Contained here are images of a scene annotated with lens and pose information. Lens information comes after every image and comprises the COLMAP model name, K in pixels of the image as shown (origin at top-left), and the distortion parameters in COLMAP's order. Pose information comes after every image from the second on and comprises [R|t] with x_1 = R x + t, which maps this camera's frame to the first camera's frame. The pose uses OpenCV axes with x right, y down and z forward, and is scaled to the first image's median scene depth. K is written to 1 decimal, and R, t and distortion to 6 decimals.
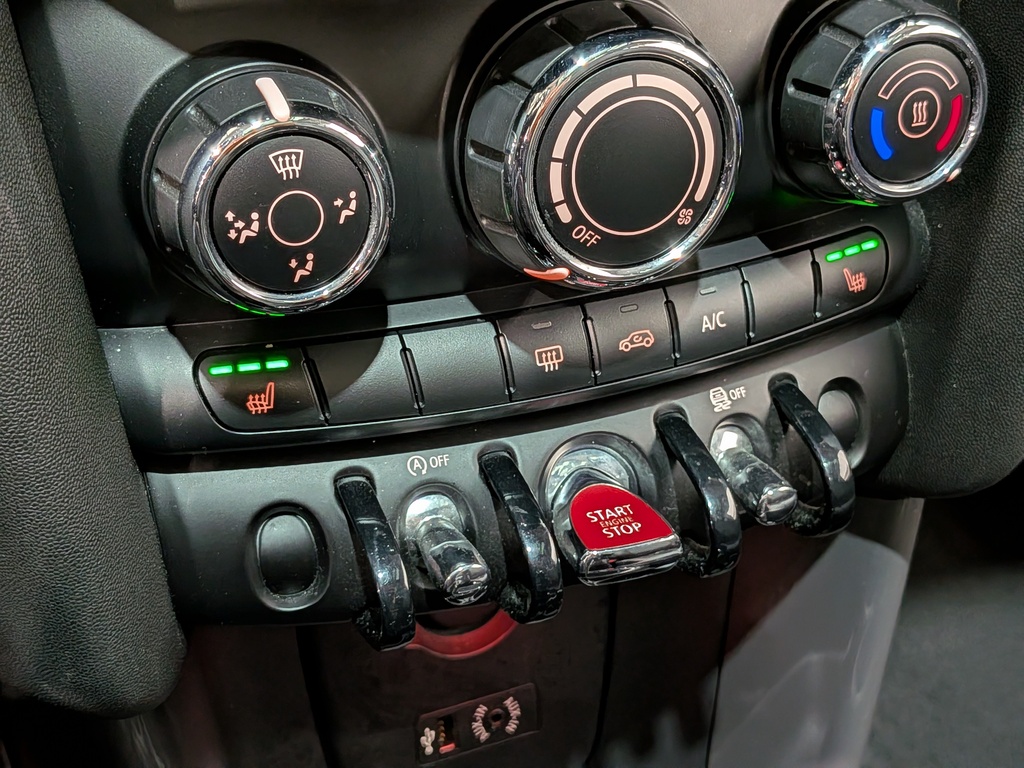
lens RADIAL K [[1495.2, 0, 512.0], [0, 1495.2, 384.0], [0, 0, 1]] dist [0.091001, -0.001529]
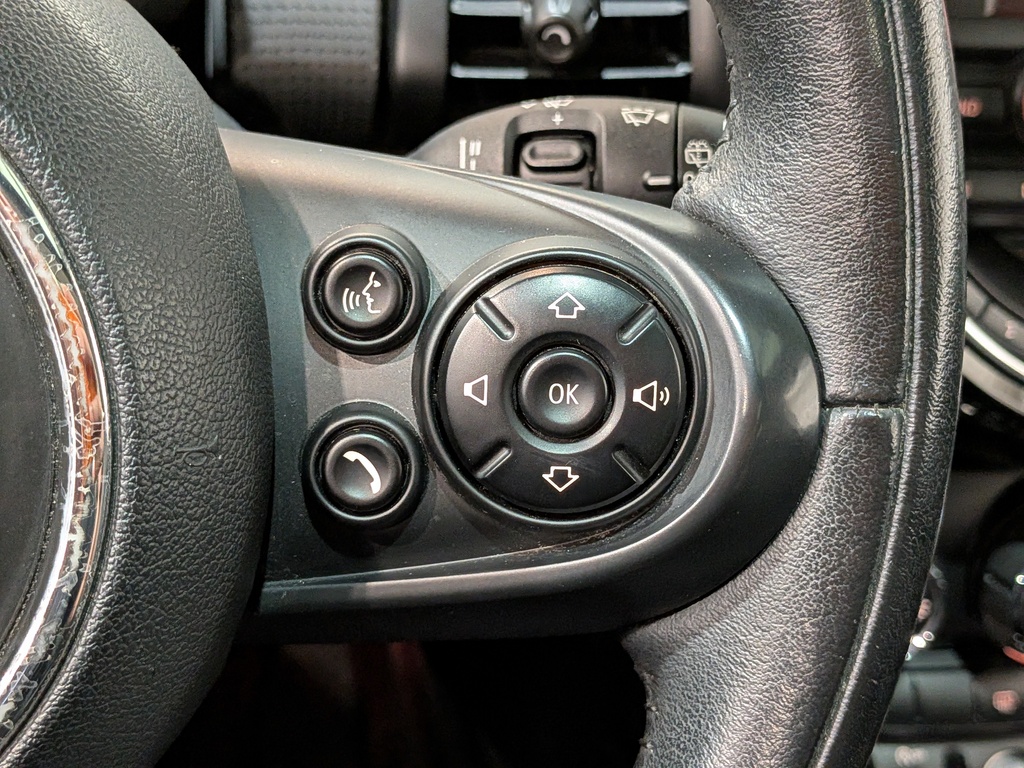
lens RADIAL K [[1495.2, 0, 512.0], [0, 1495.2, 384.0], [0, 0, 1]] dist [0.091001, -0.001529]
pose [[0.982625, 0.138514, -0.123539, -0.321883], [-0.149902, 0.984760, -0.088185, -0.124821], [0.109441, 0.105172, 0.988414, -0.616487]]
